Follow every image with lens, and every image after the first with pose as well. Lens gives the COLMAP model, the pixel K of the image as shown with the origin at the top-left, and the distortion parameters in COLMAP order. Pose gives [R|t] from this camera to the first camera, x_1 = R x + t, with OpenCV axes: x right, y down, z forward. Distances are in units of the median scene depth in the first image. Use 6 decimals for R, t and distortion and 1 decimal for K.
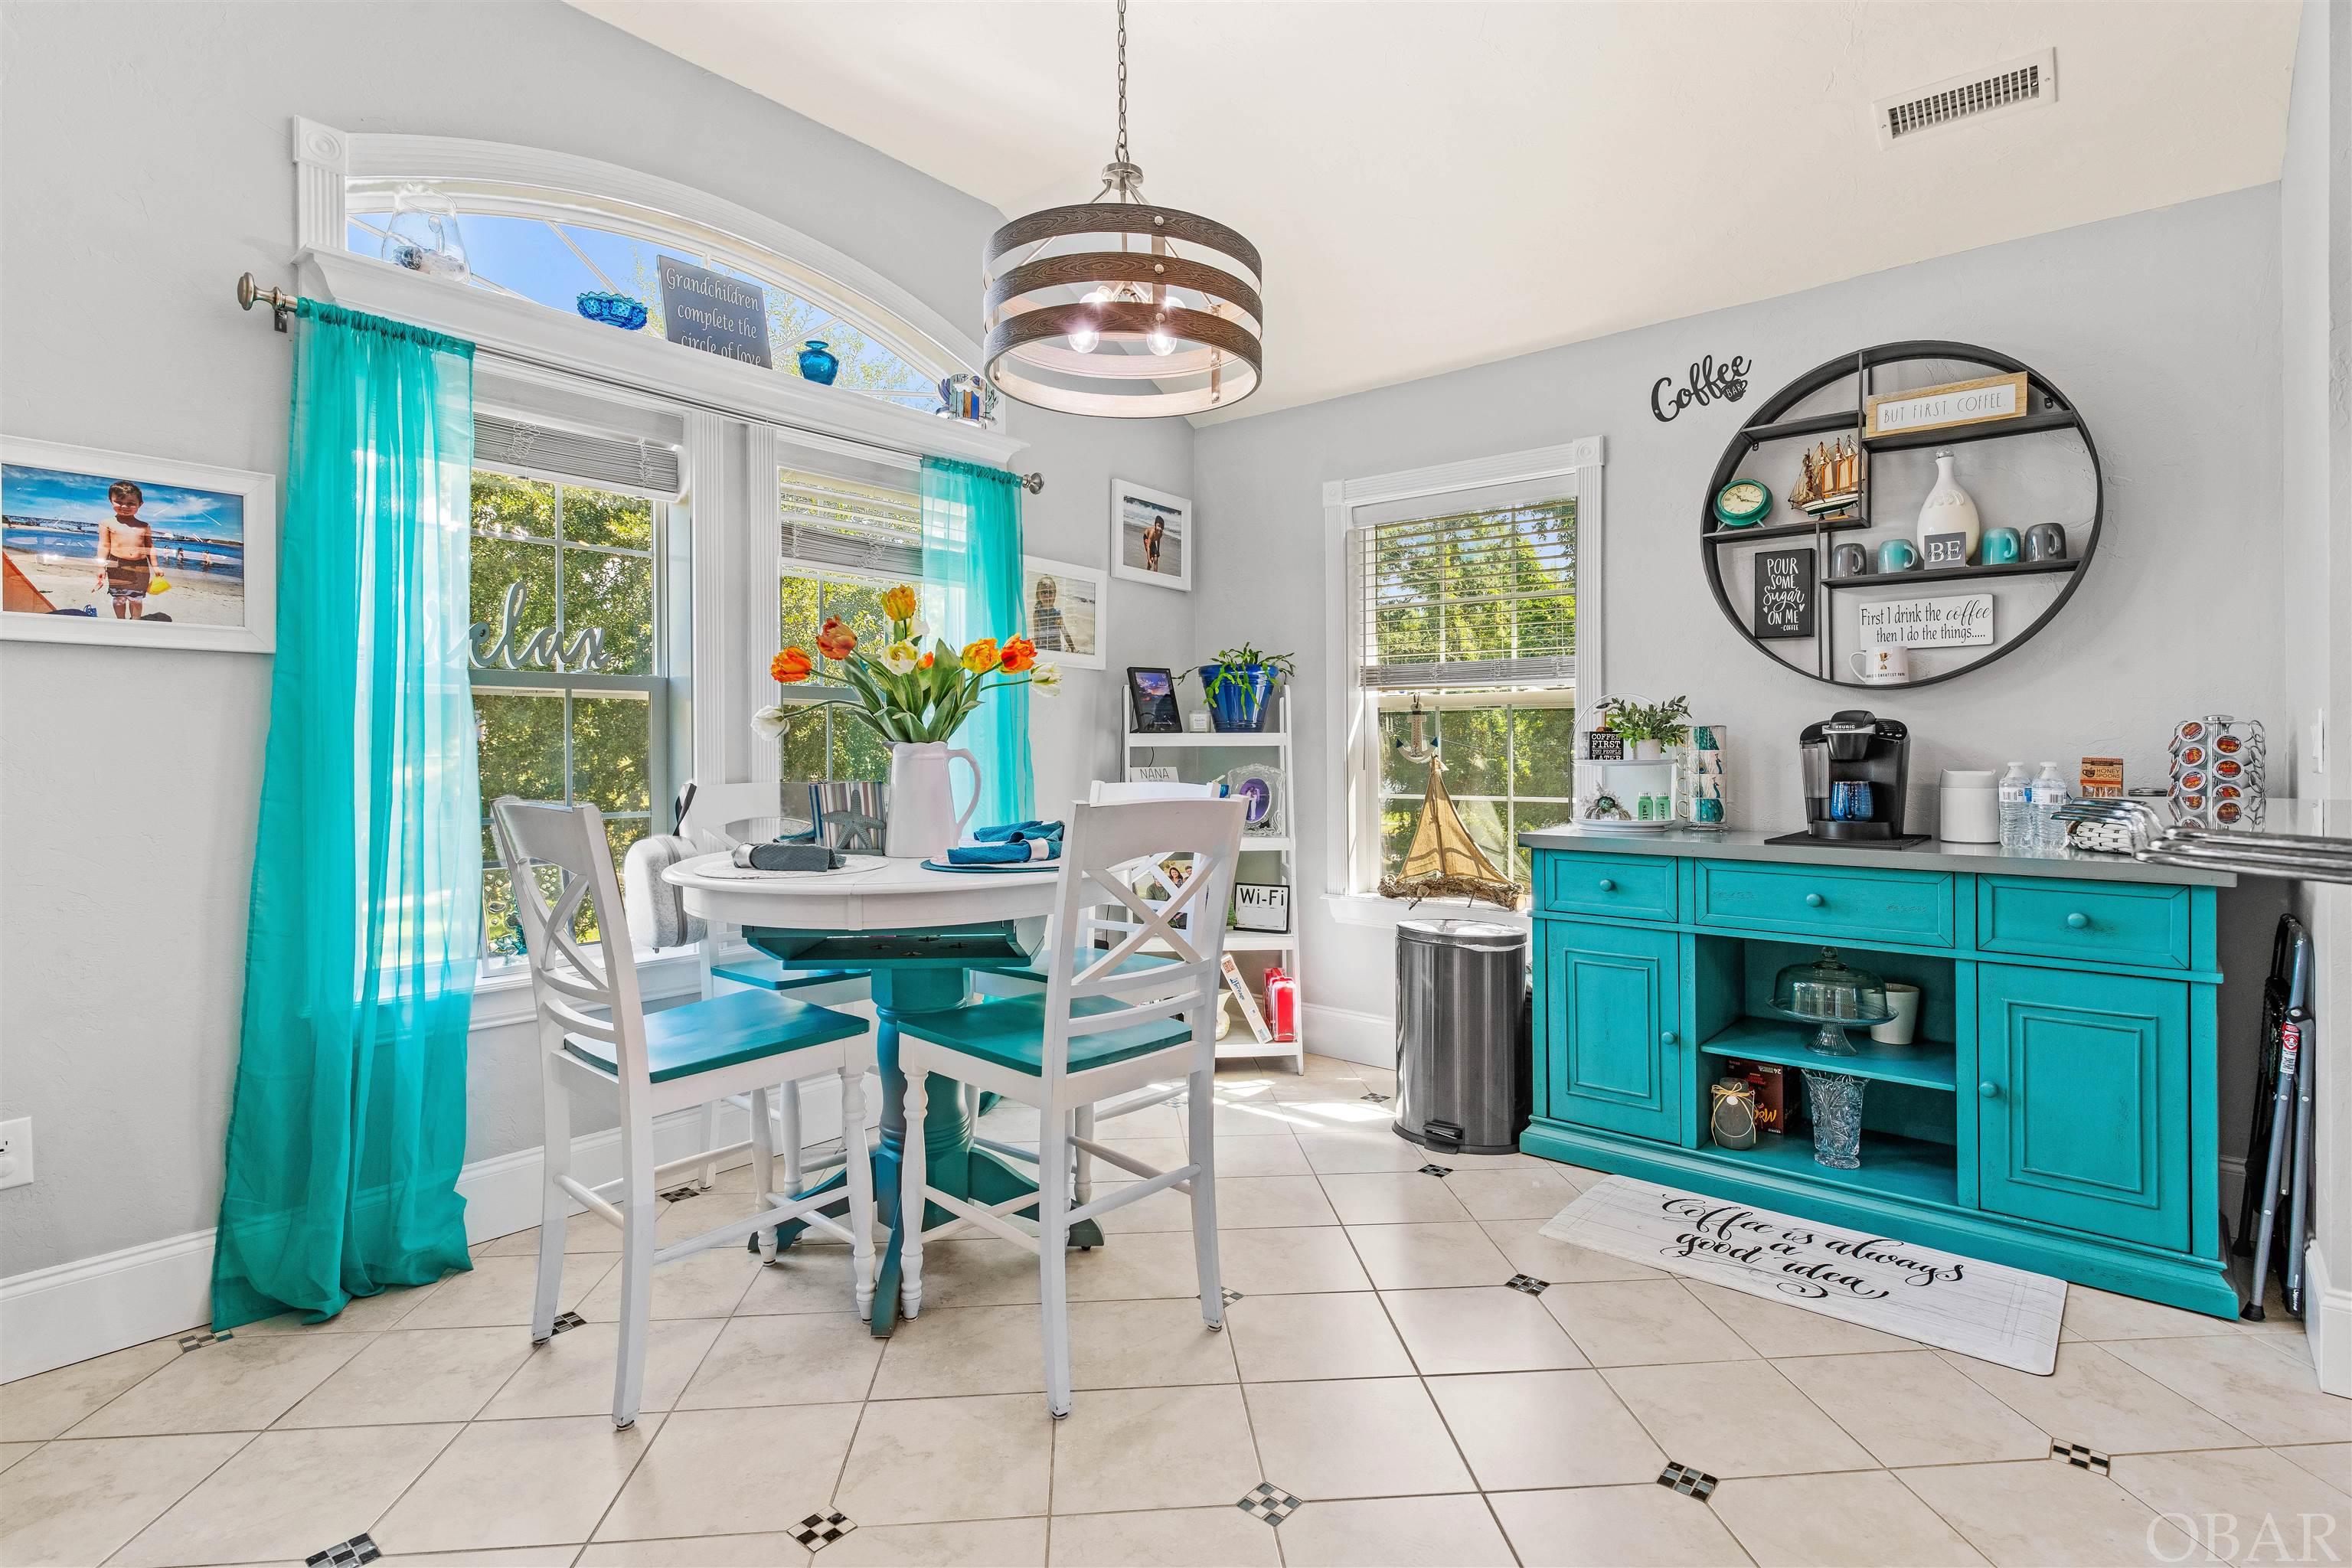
lens RADIAL K [[1147.8, 0, 1167.3], [0, 1147.8, 755.8], [0, 0, 1]] dist [-0.002943, 0.003015]
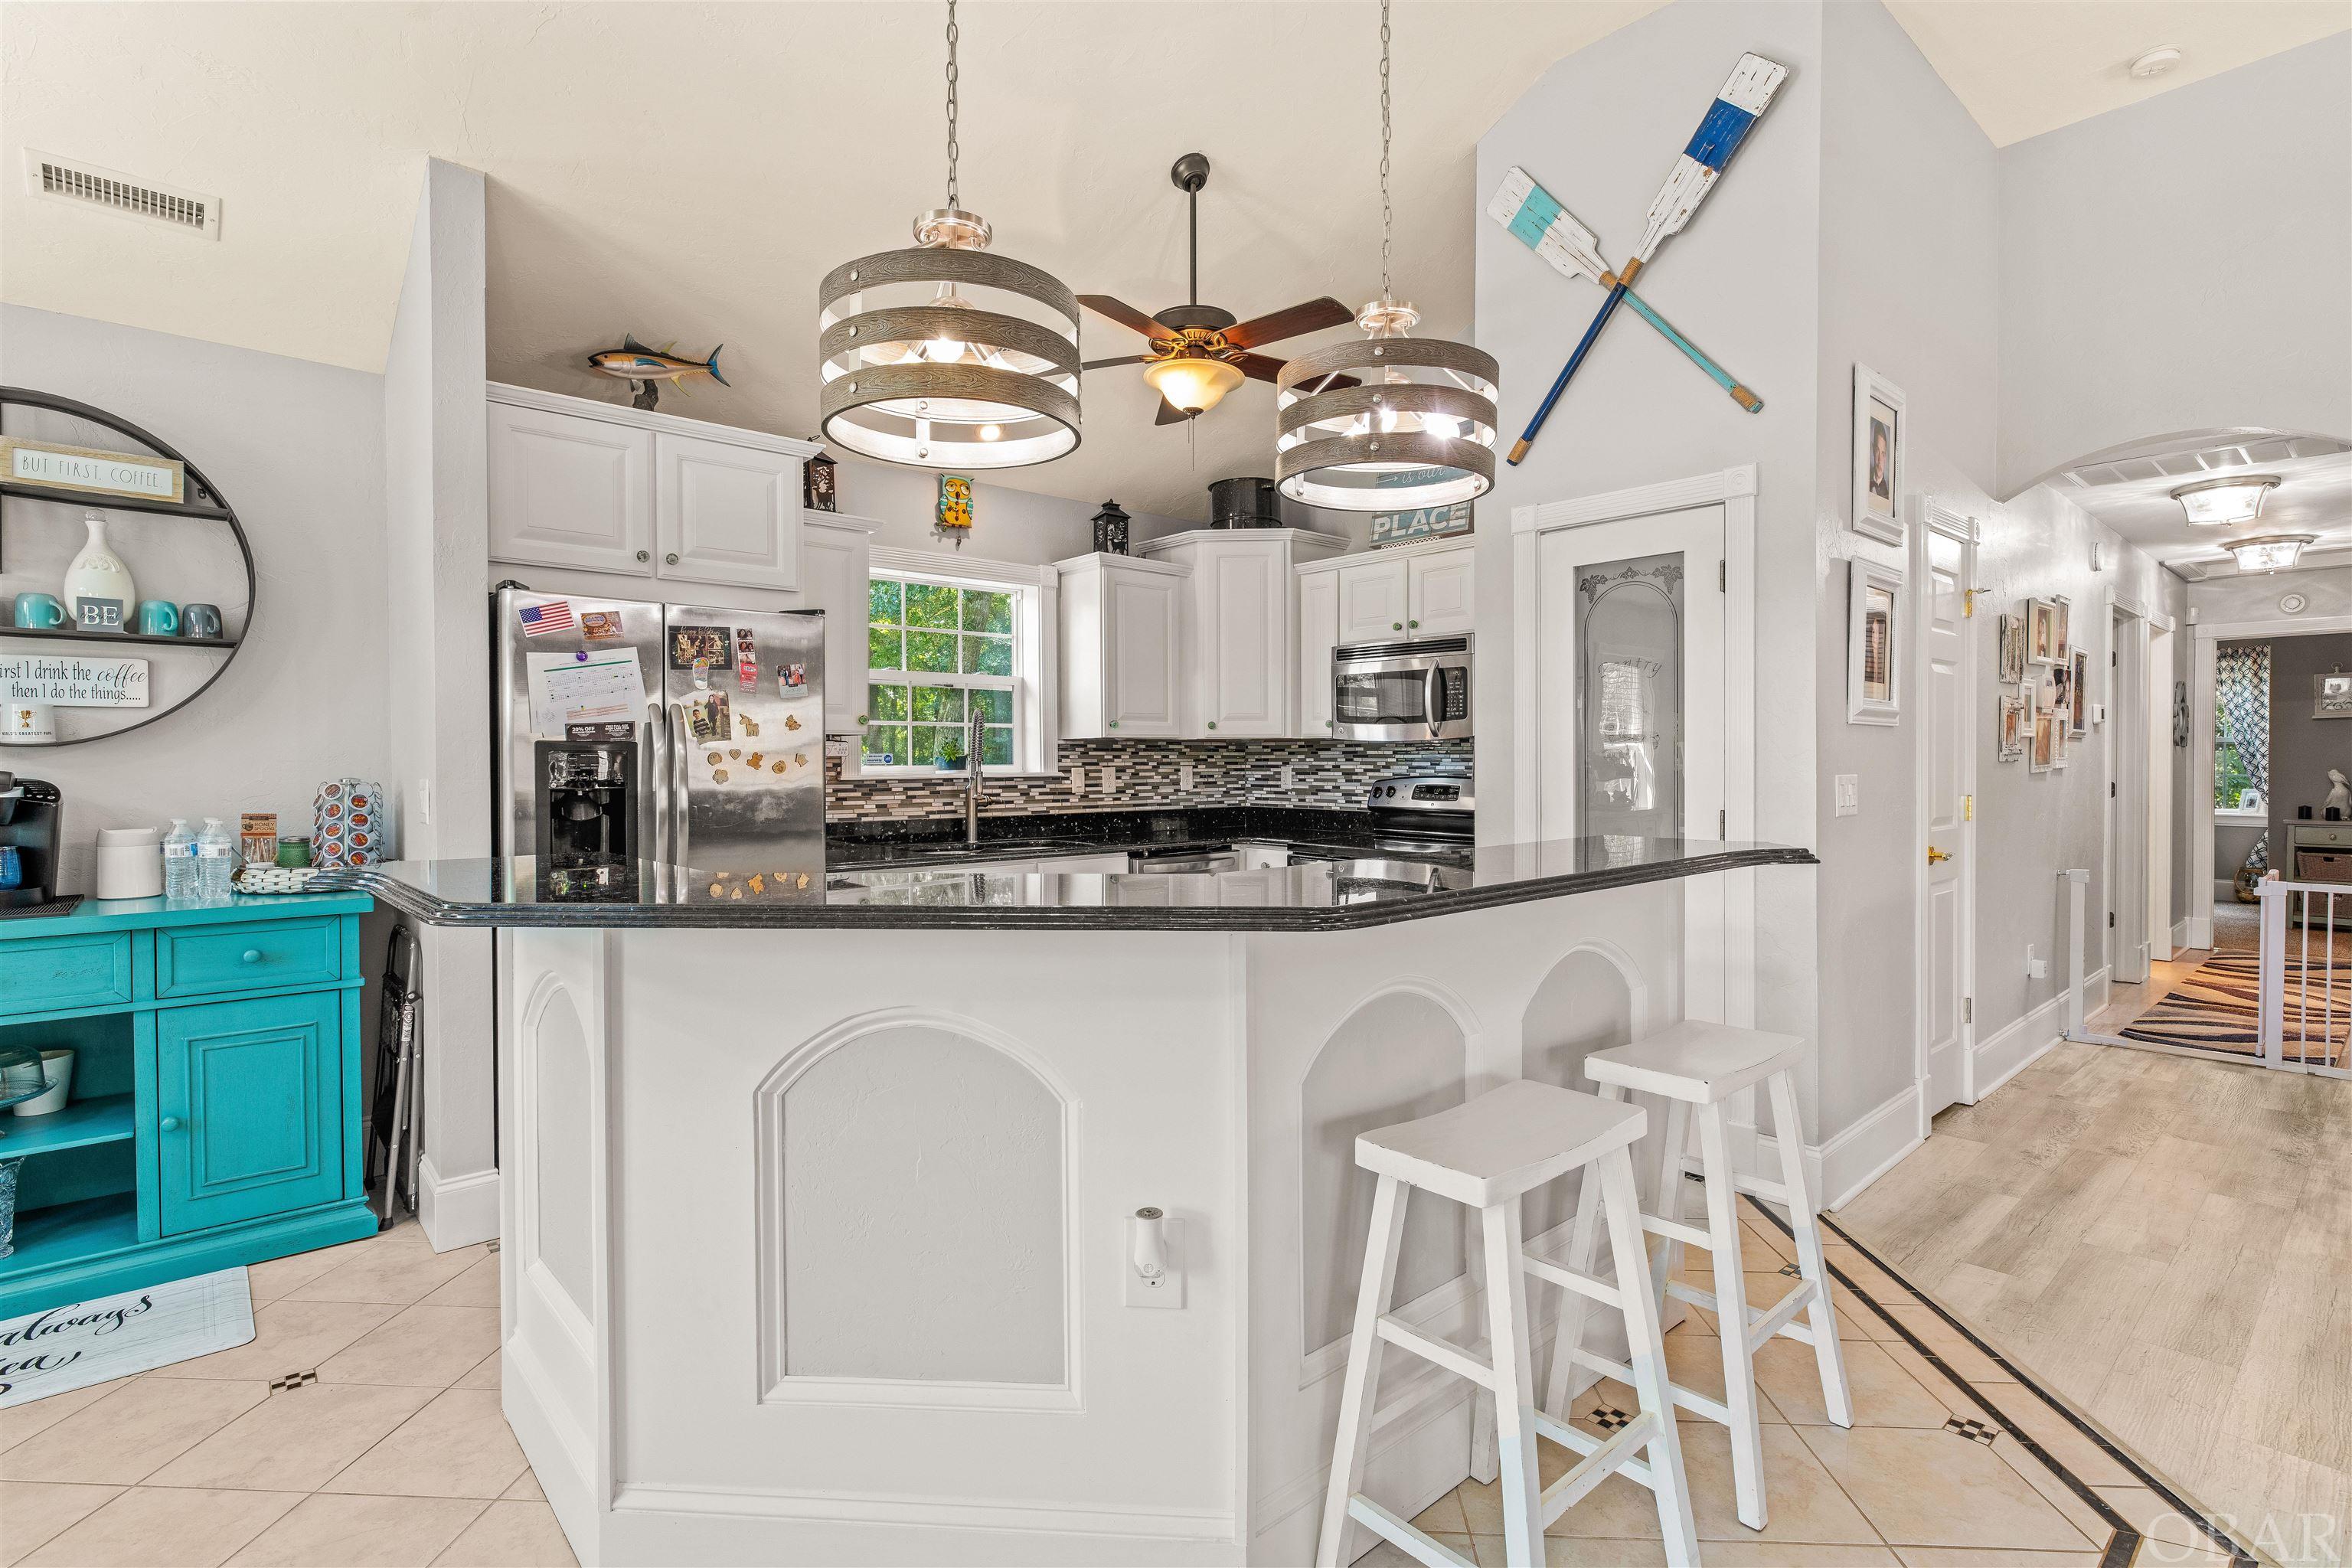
lens RADIAL K [[1147.8, 0, 1219.3], [0, 1147.8, 763.7], [0, 0, 1]] dist [-0.002943, 0.003015]
pose [[0.120812, -0.004672, 0.992664, -0.224969], [0.005228, 0.999978, 0.004071, -0.047598], [-0.992662, 0.004698, 0.120834, -0.114591]]
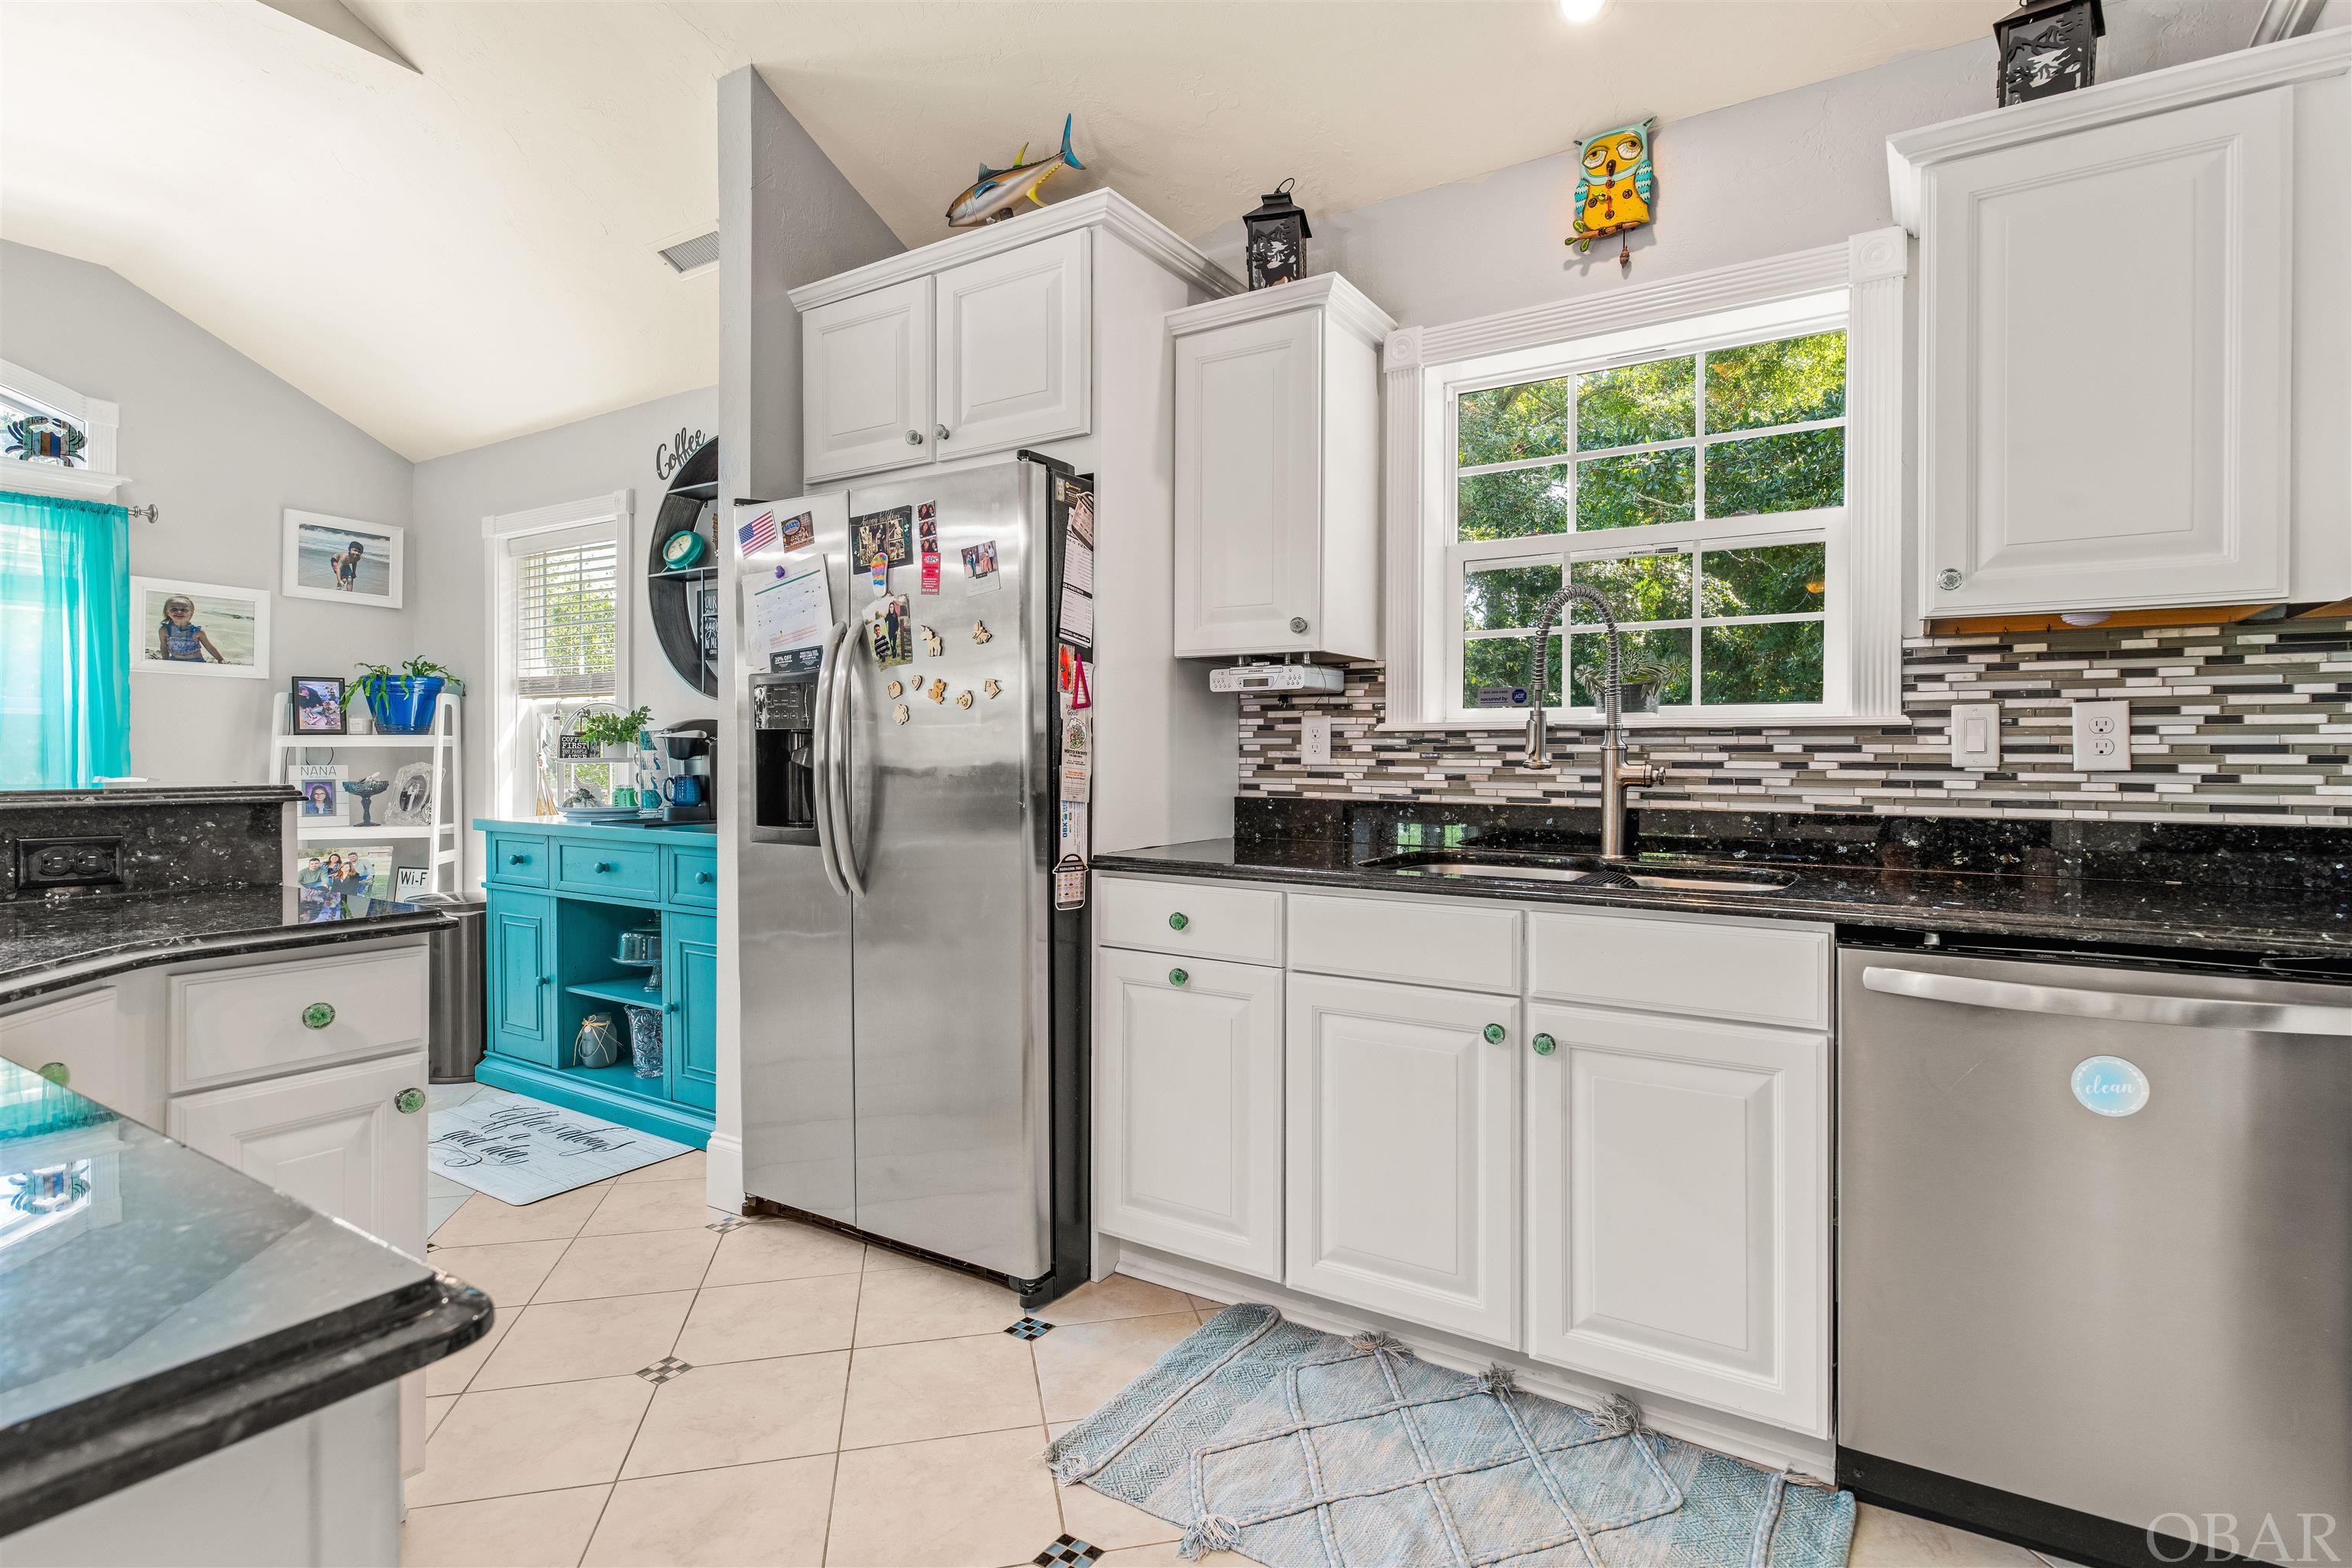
lens RADIAL K [[1147.8, 0, 1168.0], [0, 1147.8, 762.1], [0, 0, 1]] dist [-0.002943, 0.003015]
pose [[0.991786, -0.000731, 0.127908, 1.015639], [-0.000039, 0.999982, 0.006020, 0.000122], [-0.127910, -0.005975, 0.991768, -0.344312]]
